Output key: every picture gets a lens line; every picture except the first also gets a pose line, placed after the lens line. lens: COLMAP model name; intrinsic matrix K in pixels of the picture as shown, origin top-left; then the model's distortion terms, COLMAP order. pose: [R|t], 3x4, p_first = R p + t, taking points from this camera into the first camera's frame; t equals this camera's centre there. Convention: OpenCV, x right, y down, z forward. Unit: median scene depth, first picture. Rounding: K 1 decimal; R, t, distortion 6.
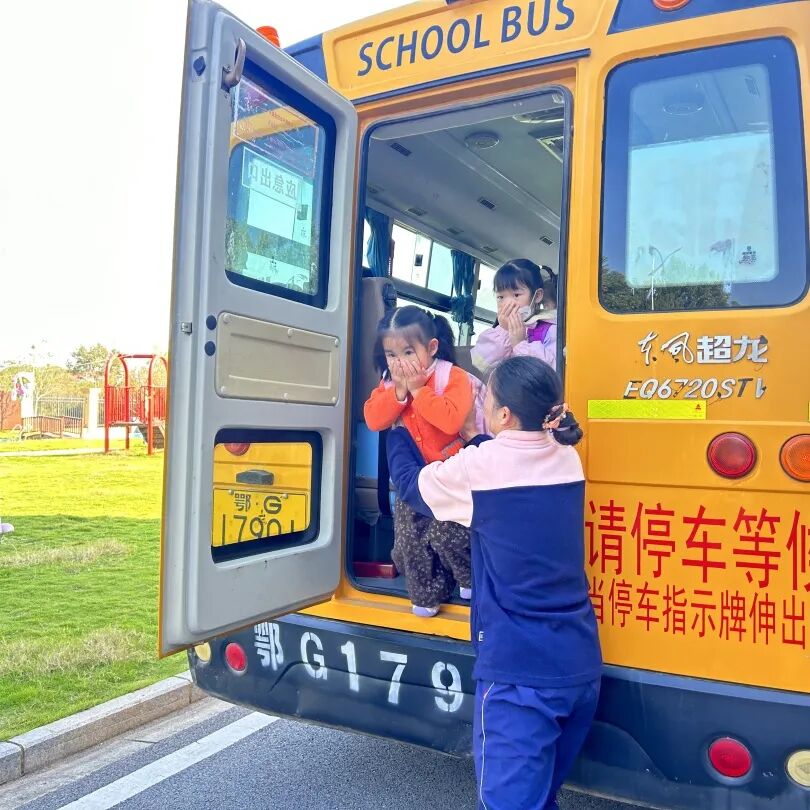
lens RADIAL K [[813.0, 0, 399.6], [0, 813.0, 398.2], [0, 0, 1]] dist [0.006321, 0.000000]
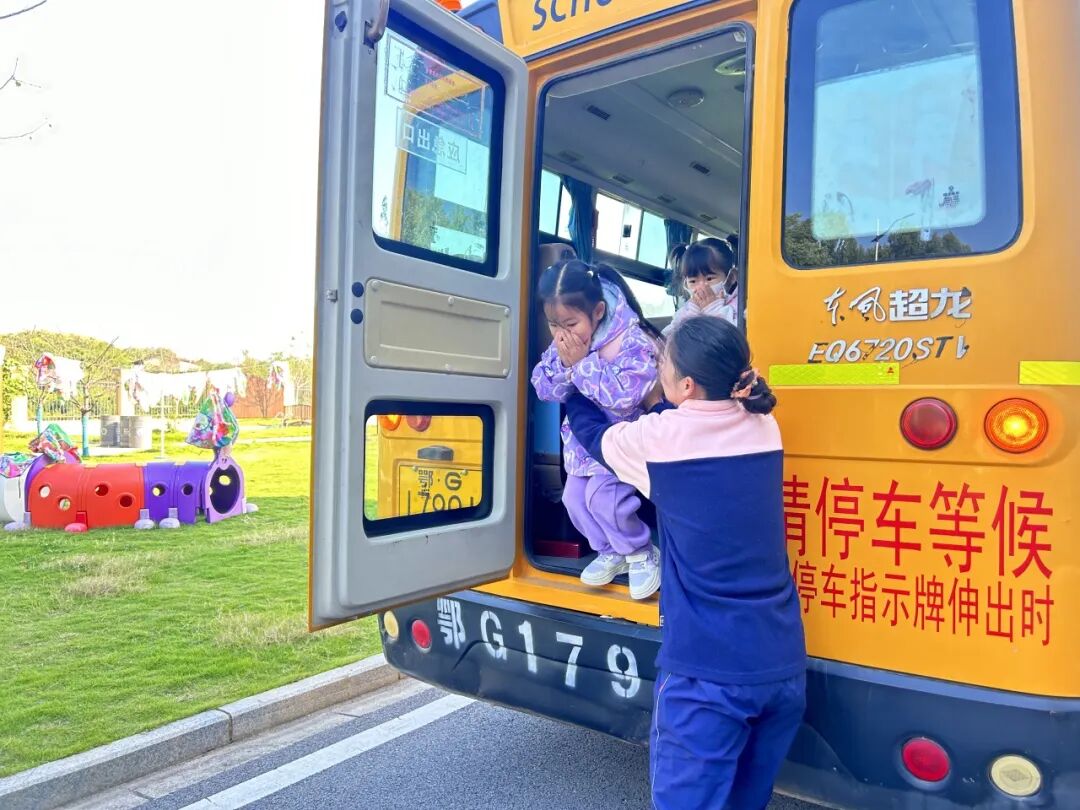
lens RADIAL K [[812.9, 0, 542.4], [0, 812.9, 407.7], [0, 0, 1]] dist [0.012580, -0.014203]
pose [[0.990783, -0.009007, -0.135156, 0.094604], [0.012864, 0.999534, 0.027692, 0.019319], [0.134843, -0.029176, 0.990437, 0.054300]]
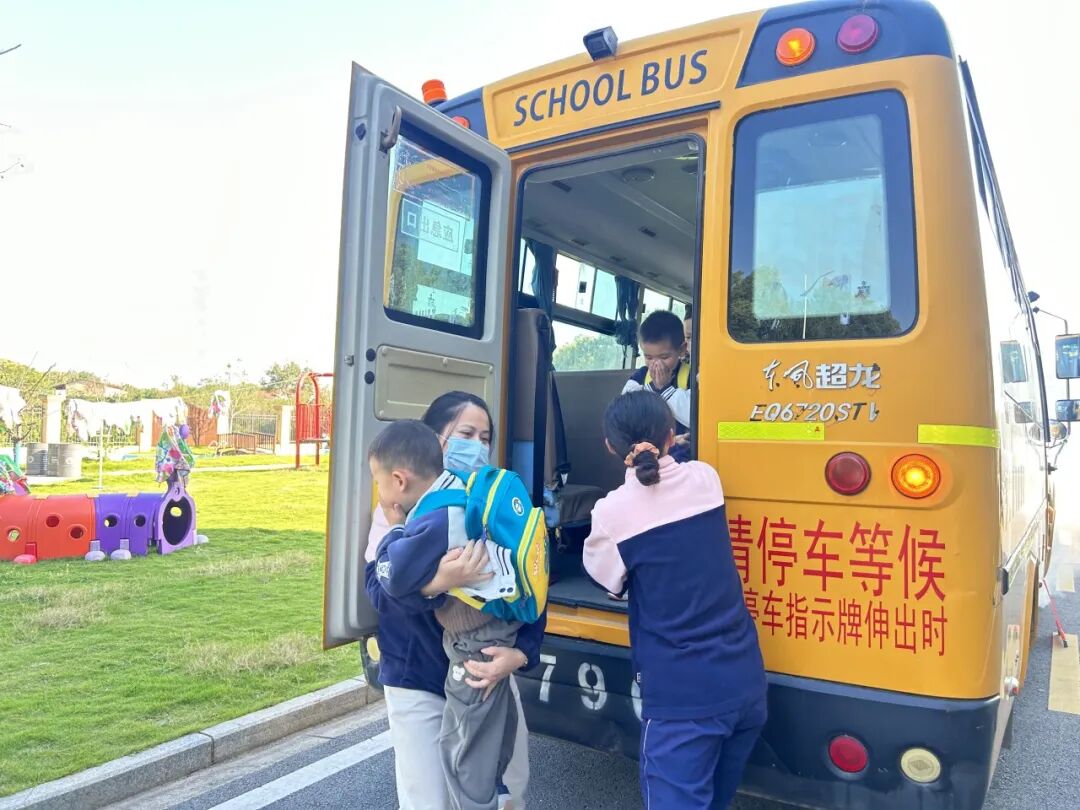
lens RADIAL K [[812.9, 0, 534.2], [0, 812.9, 397.5], [0, 0, 1]] dist [0.012580, -0.014203]
pose [[0.997919, -0.002020, -0.064444, 0.051603], [0.000659, 0.999777, -0.021131, -0.007356], [0.064472, 0.021044, 0.997698, -0.096480]]
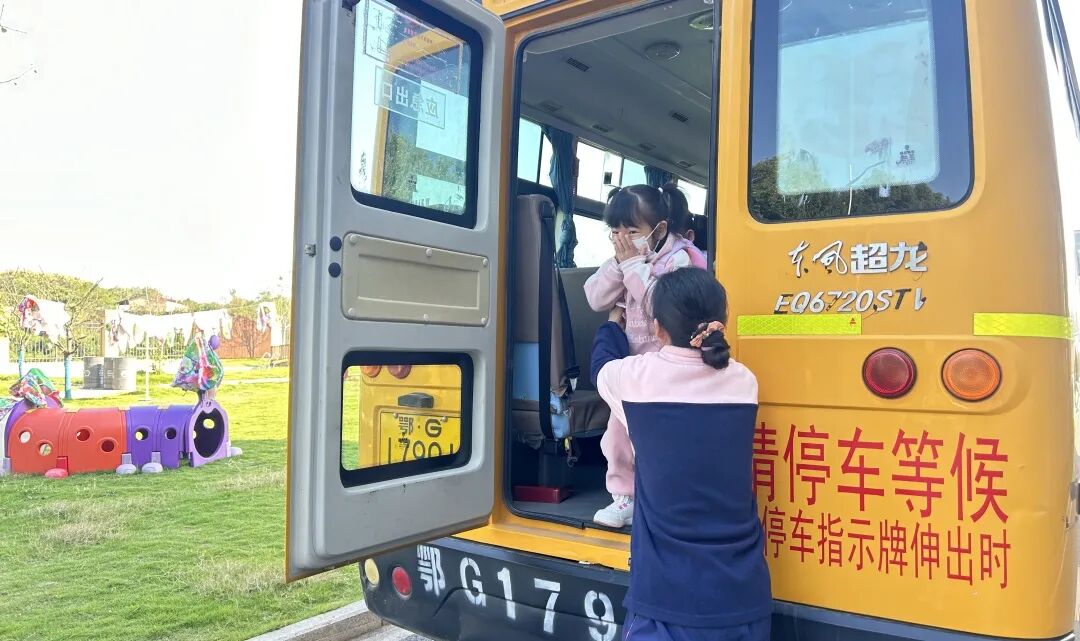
lens RADIAL K [[813.6, 0, 550.6], [0, 813.6, 321.8], [0, 0, 1]] dist [0.012563, -0.013991]
pose [[0.993474, -0.016716, -0.112831, 0.113176], [0.016654, 0.999860, -0.001493, 0.006439], [0.112840, -0.000396, 0.993613, 0.035816]]
